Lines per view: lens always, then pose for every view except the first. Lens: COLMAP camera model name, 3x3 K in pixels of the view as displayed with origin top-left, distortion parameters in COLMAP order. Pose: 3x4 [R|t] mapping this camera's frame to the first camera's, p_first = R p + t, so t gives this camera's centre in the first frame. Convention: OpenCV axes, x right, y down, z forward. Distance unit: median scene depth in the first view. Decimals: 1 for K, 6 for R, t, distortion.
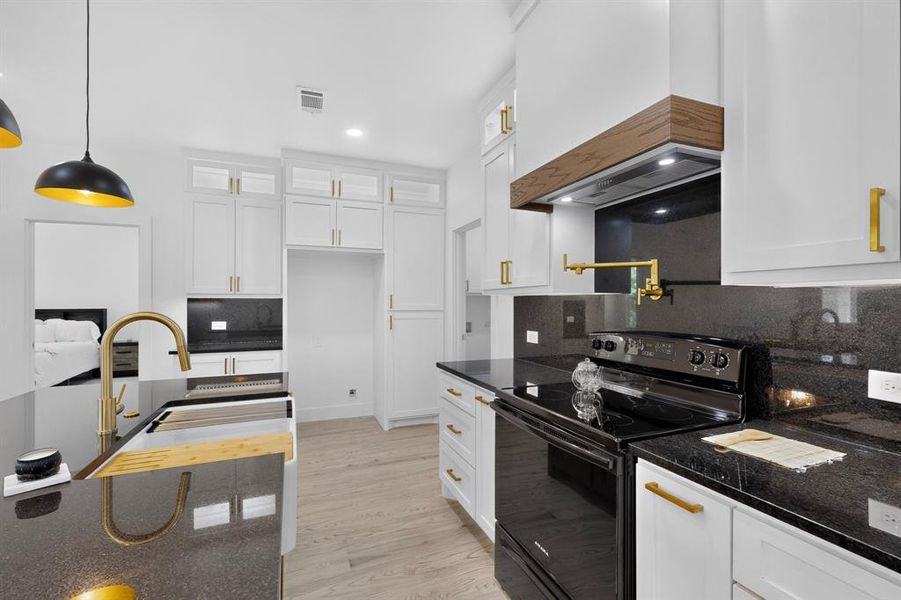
lens RADIAL K [[389.5, 0, 455.1], [0, 389.5, 301.8], [0, 0, 1]] dist [-0.001257, 0.000335]
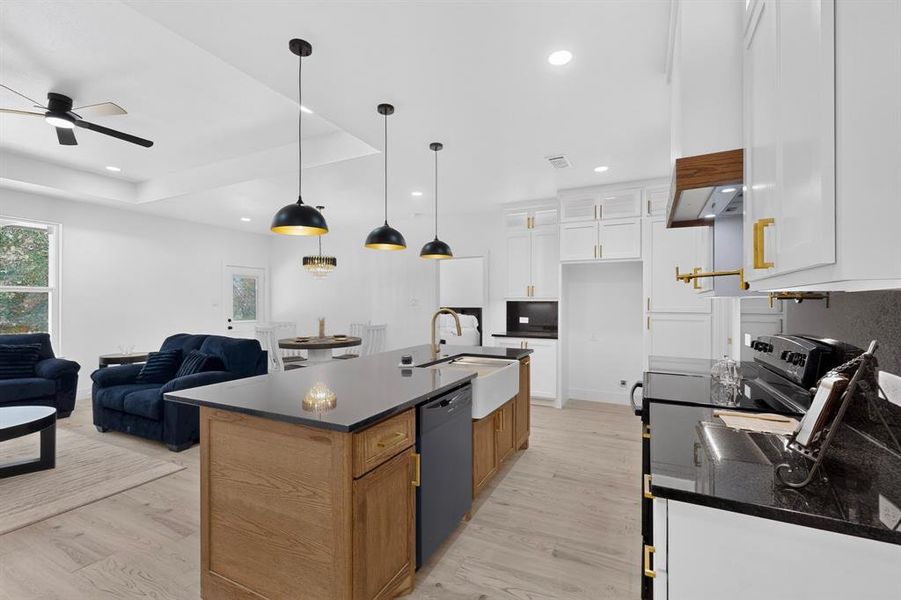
lens RADIAL K [[389.5, 0, 455.1], [0, 389.5, 301.8], [0, 0, 1]] dist [-0.001257, 0.000335]
pose [[0.665859, -0.001390, -0.746077, 0.321852], [-0.001675, 0.999993, -0.003358, -0.002087], [0.746076, 0.003485, 0.665852, -0.162325]]
